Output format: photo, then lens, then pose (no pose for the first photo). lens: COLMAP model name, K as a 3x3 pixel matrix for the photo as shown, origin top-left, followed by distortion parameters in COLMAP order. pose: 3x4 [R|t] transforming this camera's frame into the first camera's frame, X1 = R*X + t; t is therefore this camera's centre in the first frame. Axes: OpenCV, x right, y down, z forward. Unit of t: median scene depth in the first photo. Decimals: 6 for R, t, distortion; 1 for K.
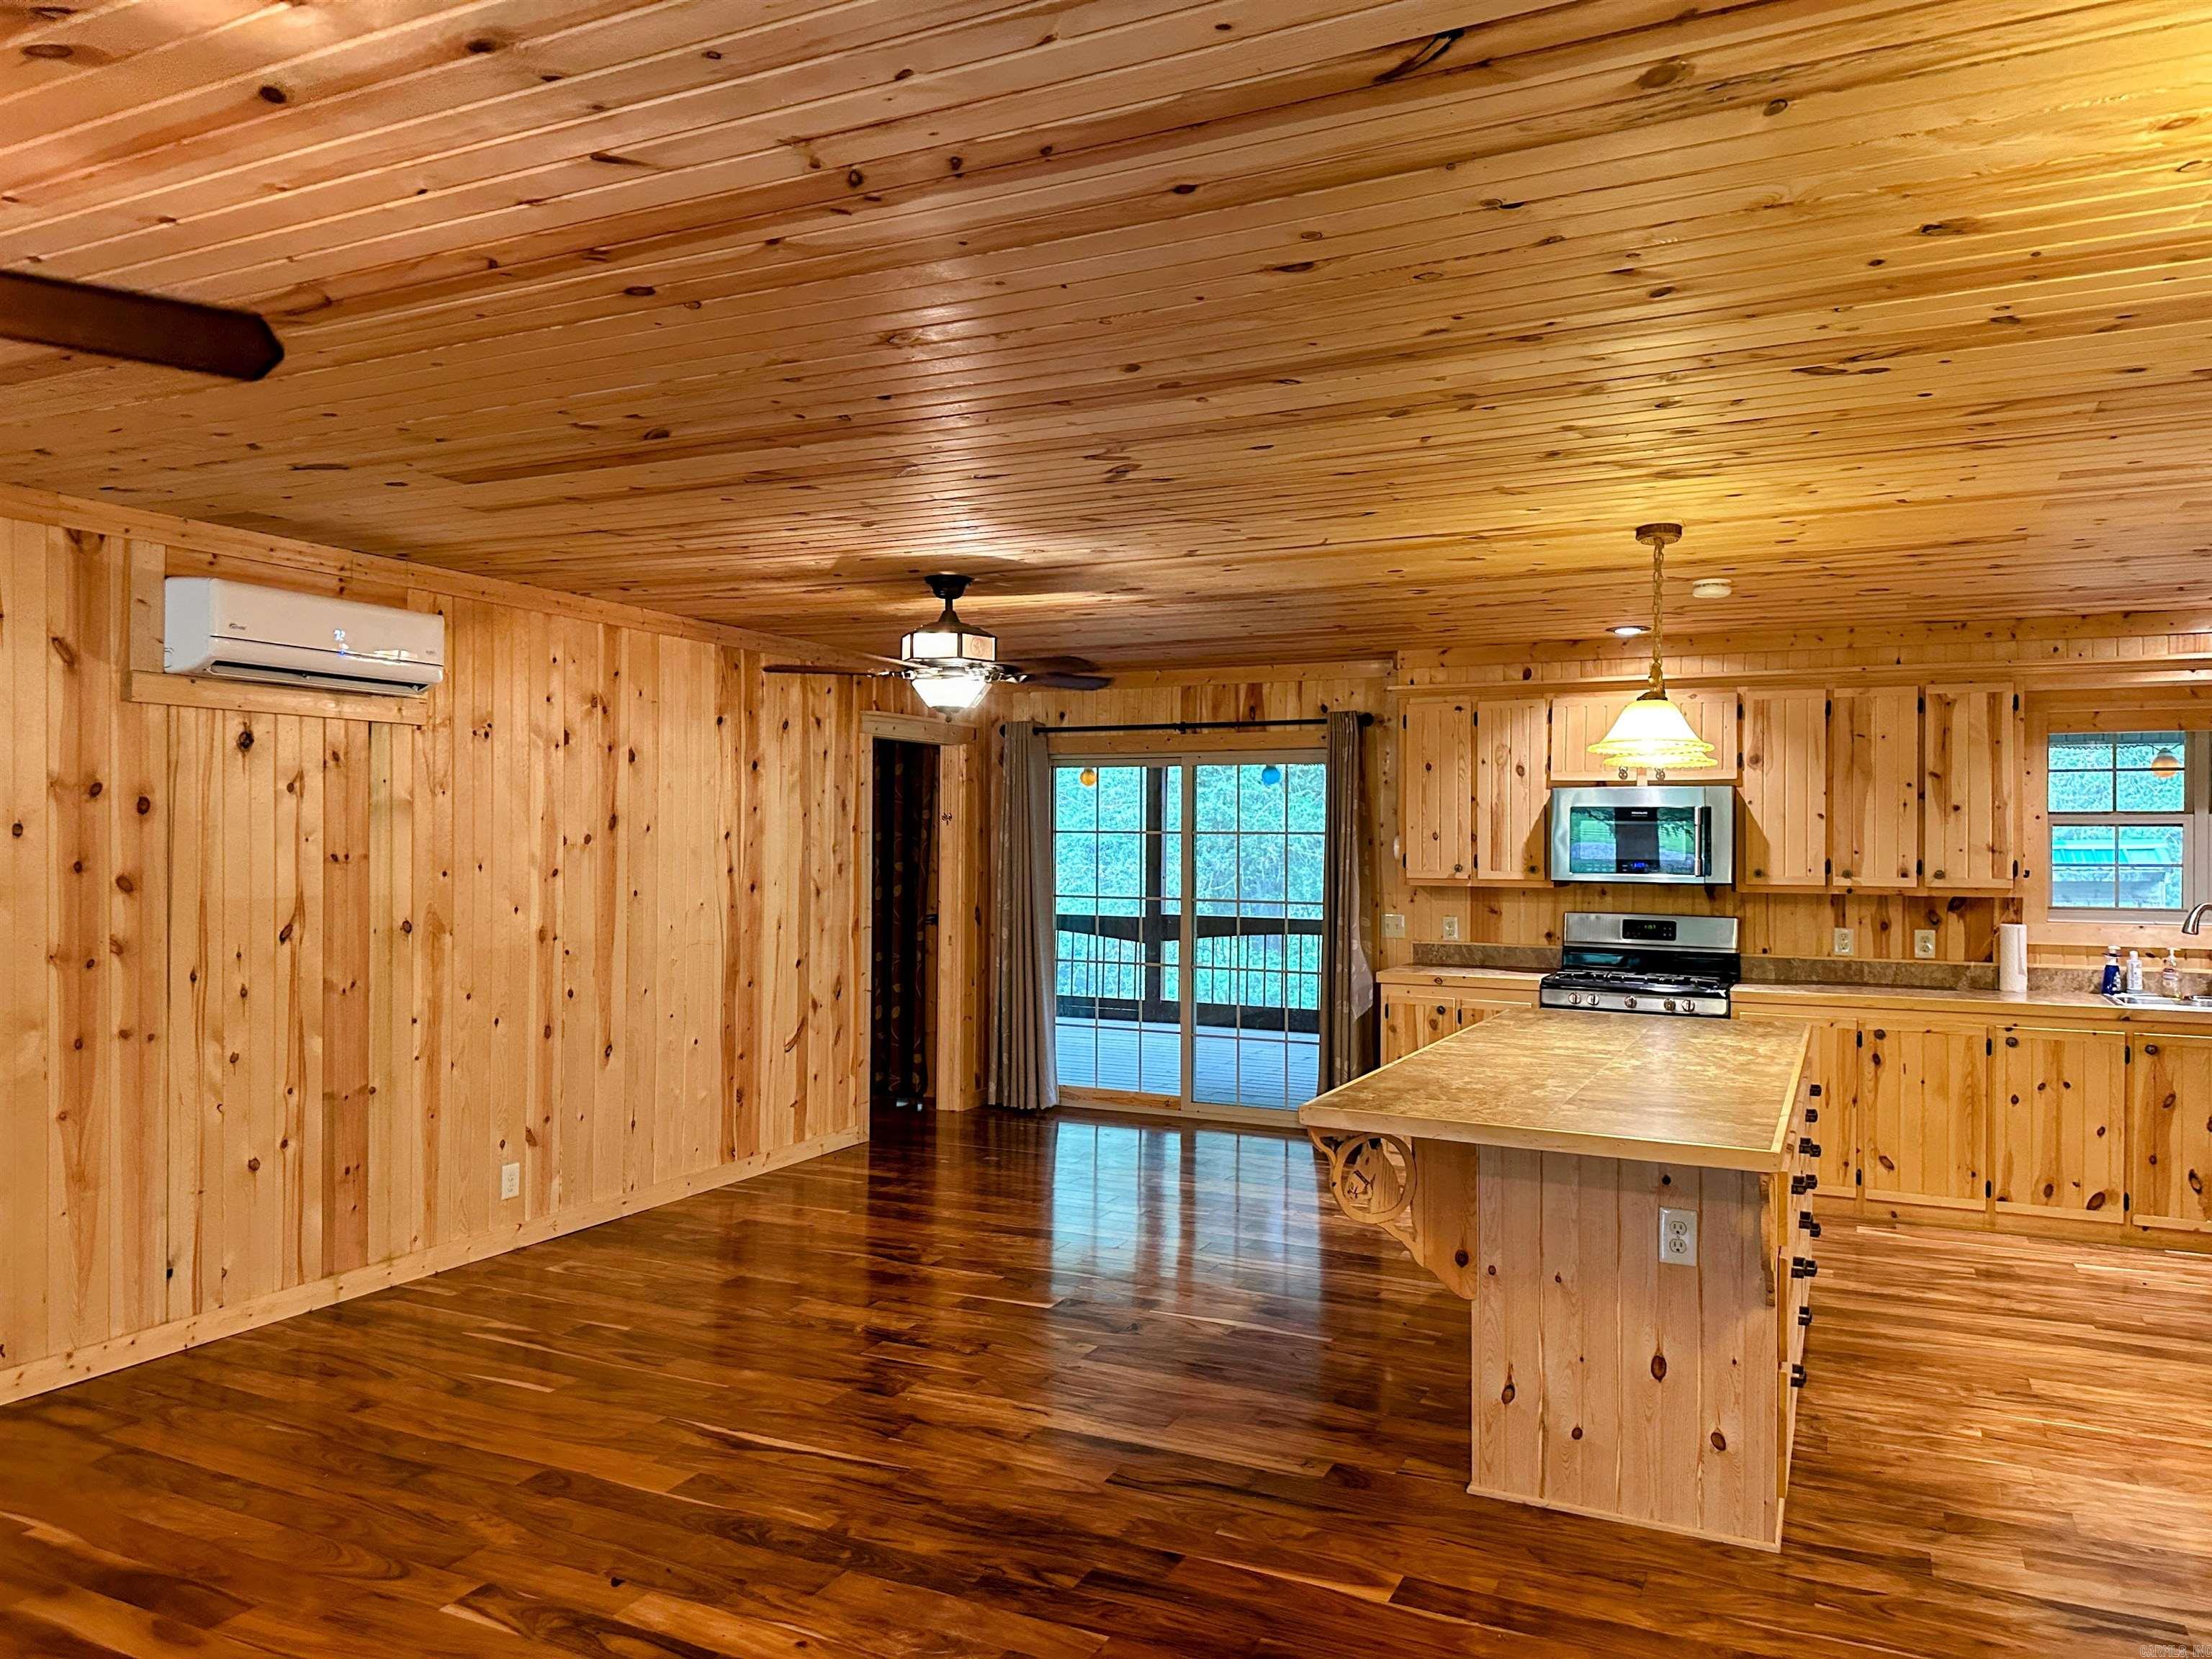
lens RADIAL K [[1545.7, 0, 1115.8], [0, 1545.7, 783.3], [0, 0, 1]] dist [0.090236, -0.101566]
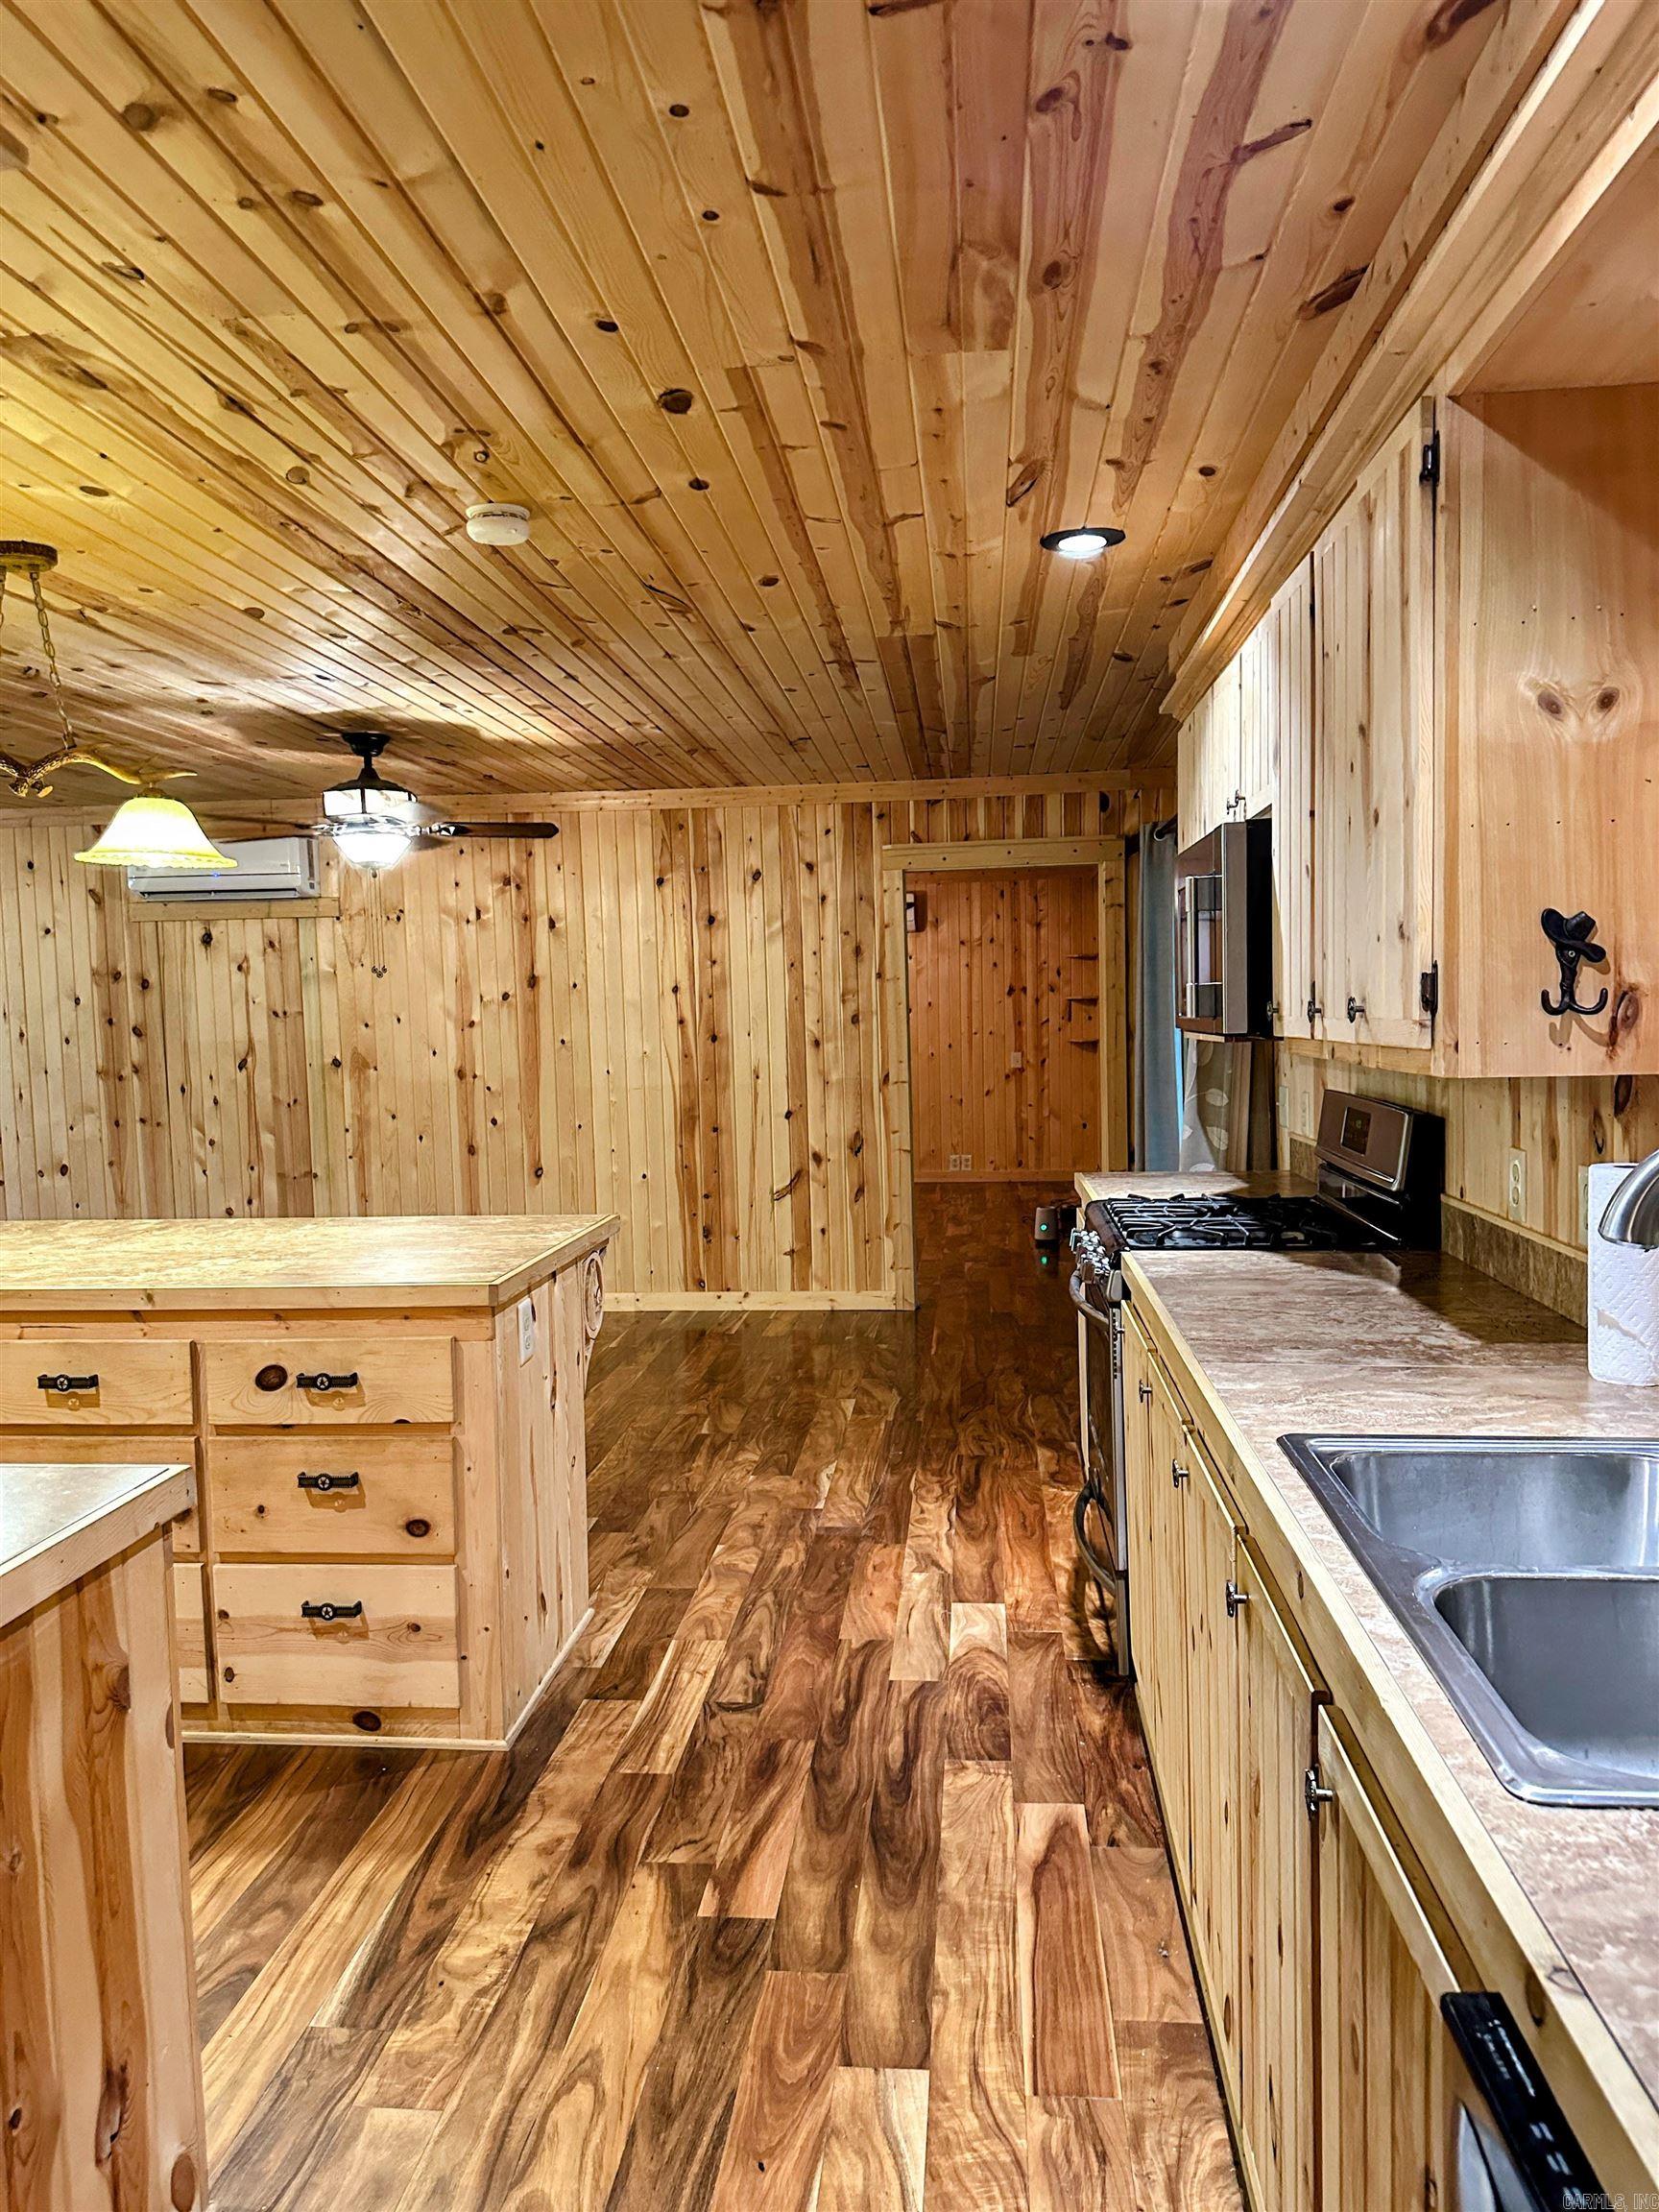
lens RADIAL K [[1545.7, 0, 831.7], [0, 1545.7, 1091.8], [0, 0, 1]] dist [0.090236, -0.101566]
pose [[0.345243, 0.034354, -0.937884, 0.903623], [0.058050, 0.996635, 0.057875, 0.056216], [0.936716, -0.074425, 0.342087, 0.845343]]
